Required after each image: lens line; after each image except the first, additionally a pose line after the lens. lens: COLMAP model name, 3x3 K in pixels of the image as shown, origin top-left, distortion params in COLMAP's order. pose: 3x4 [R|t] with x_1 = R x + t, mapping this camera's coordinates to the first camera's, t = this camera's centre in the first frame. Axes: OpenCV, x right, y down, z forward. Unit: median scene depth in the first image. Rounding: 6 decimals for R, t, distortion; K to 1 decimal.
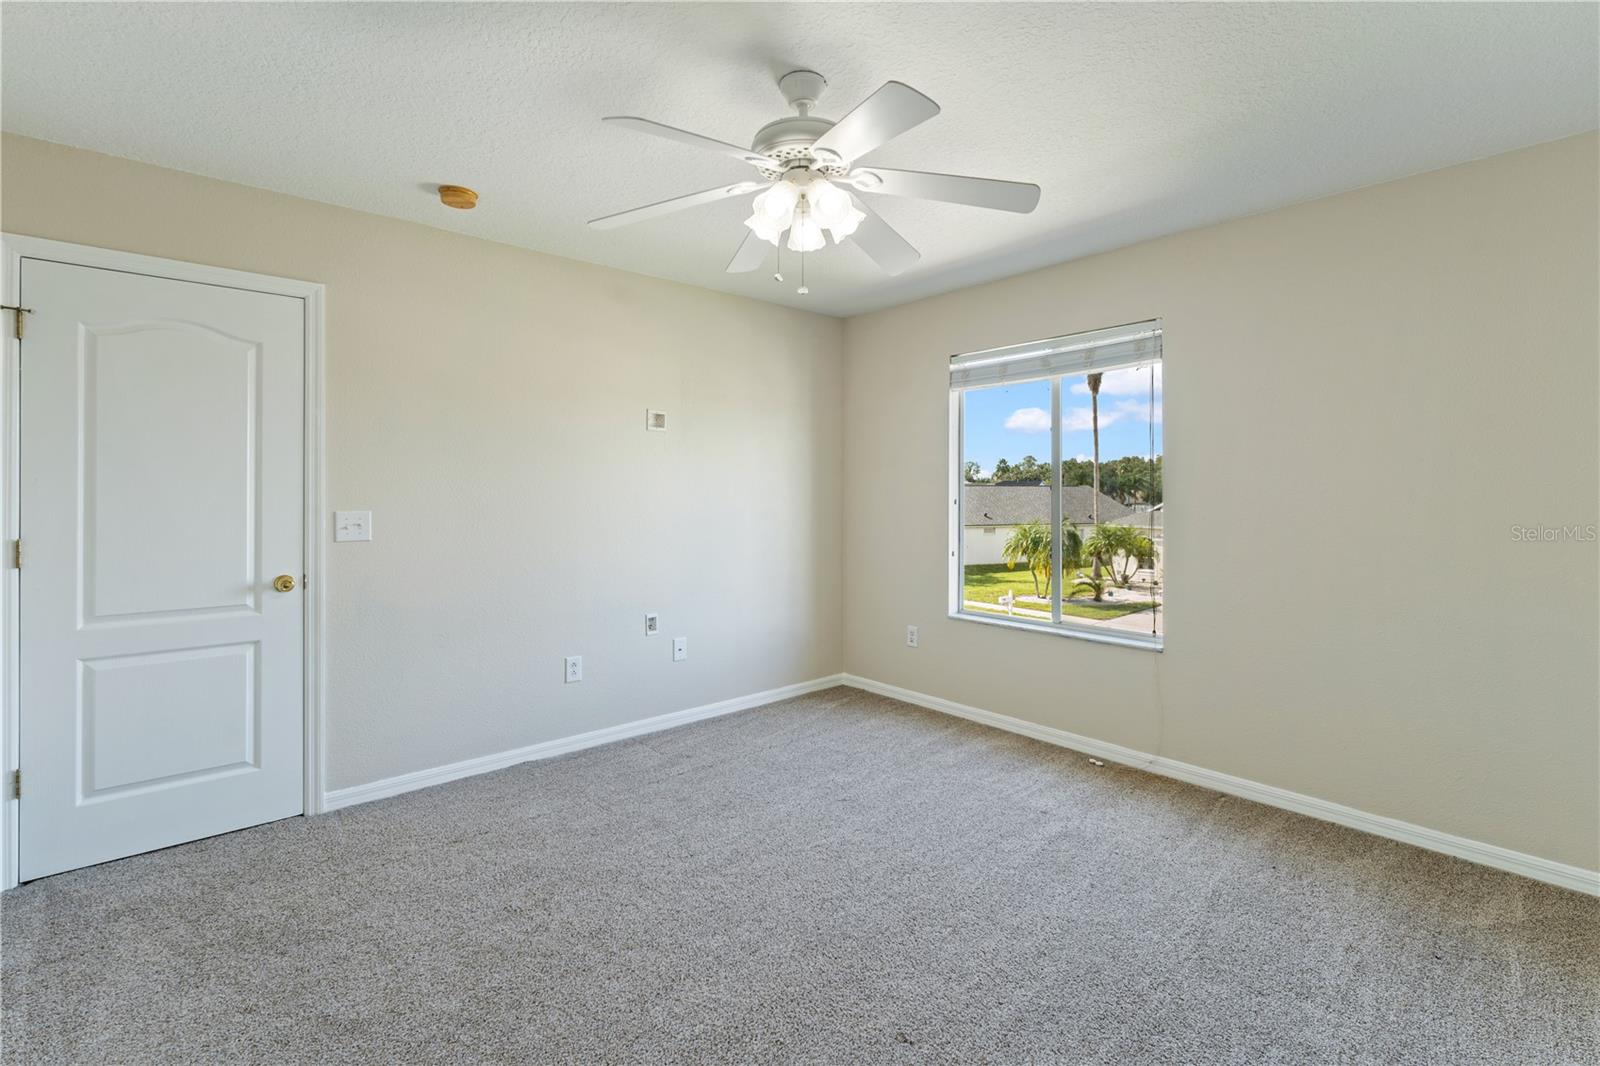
lens RADIAL K [[719.6, 0, 800.7], [0, 719.6, 491.0], [0, 0, 1]] dist [0.000576, 0.000150]
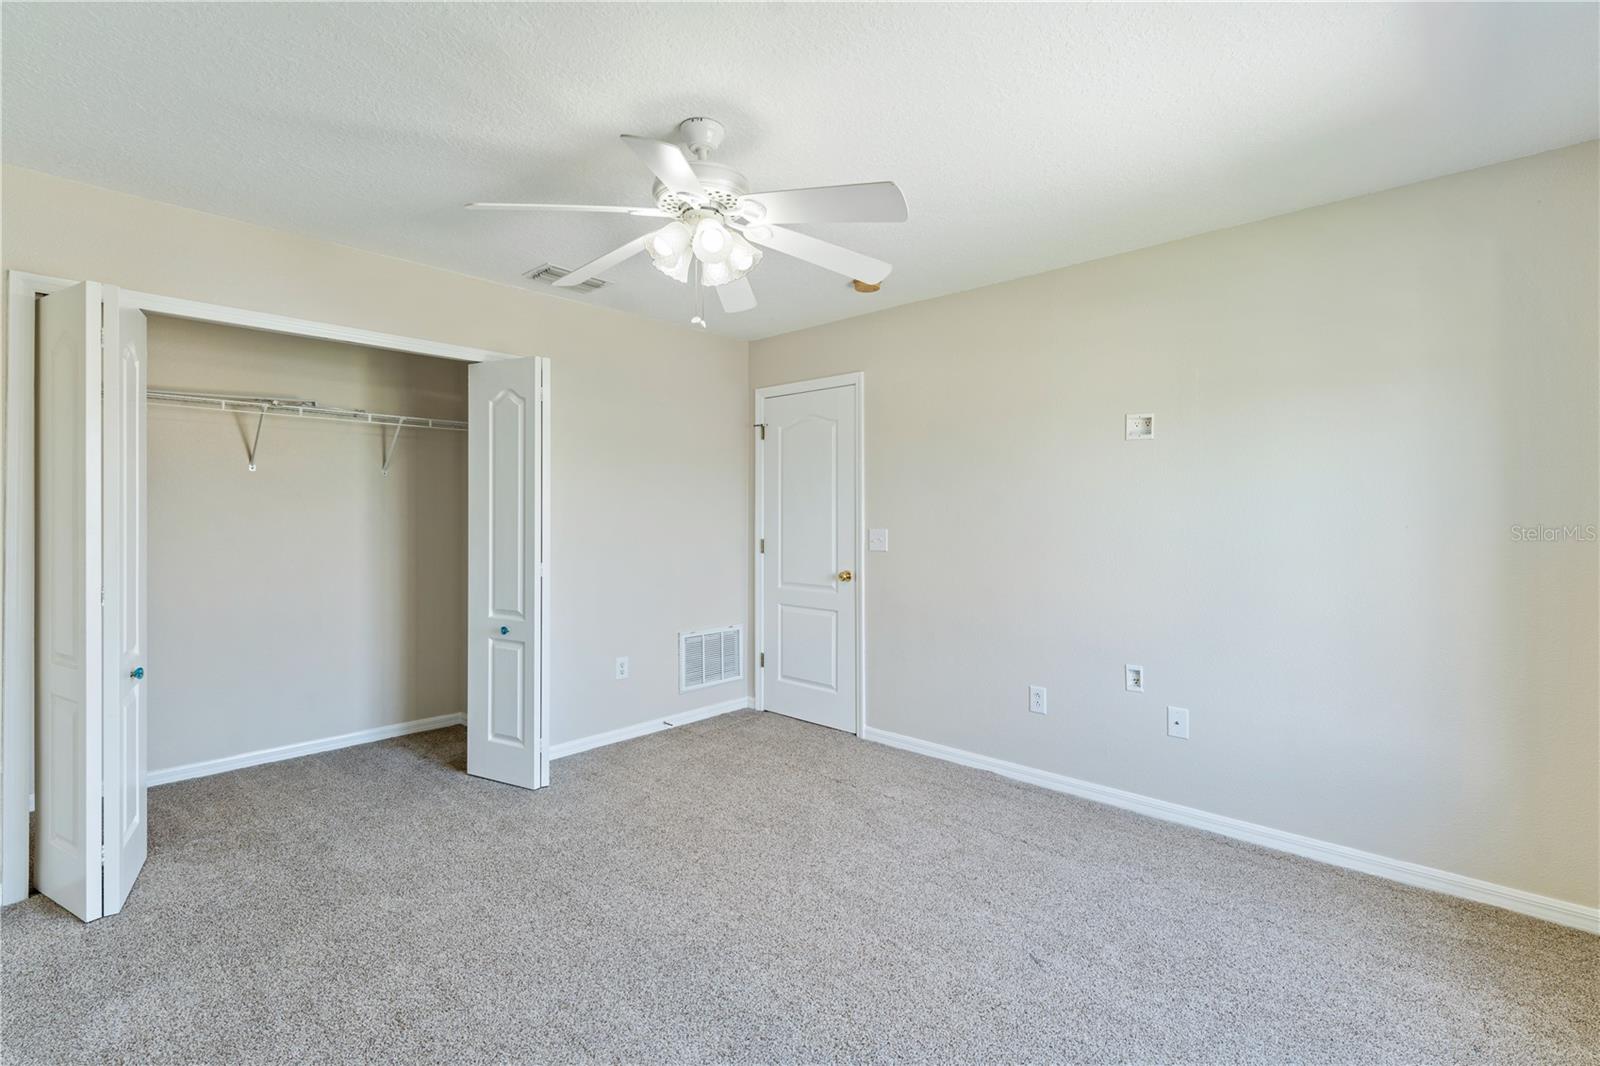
lens RADIAL K [[714.5, 0, 800.9], [0, 714.5, 520.0], [0, 0, 1]] dist [0.020684, 0.000099]
pose [[0.108979, 0.004373, -0.994034, 0.758409], [0.001606, 0.999988, 0.004575, 0.004307], [0.994043, -0.002095, 0.108970, 0.738901]]
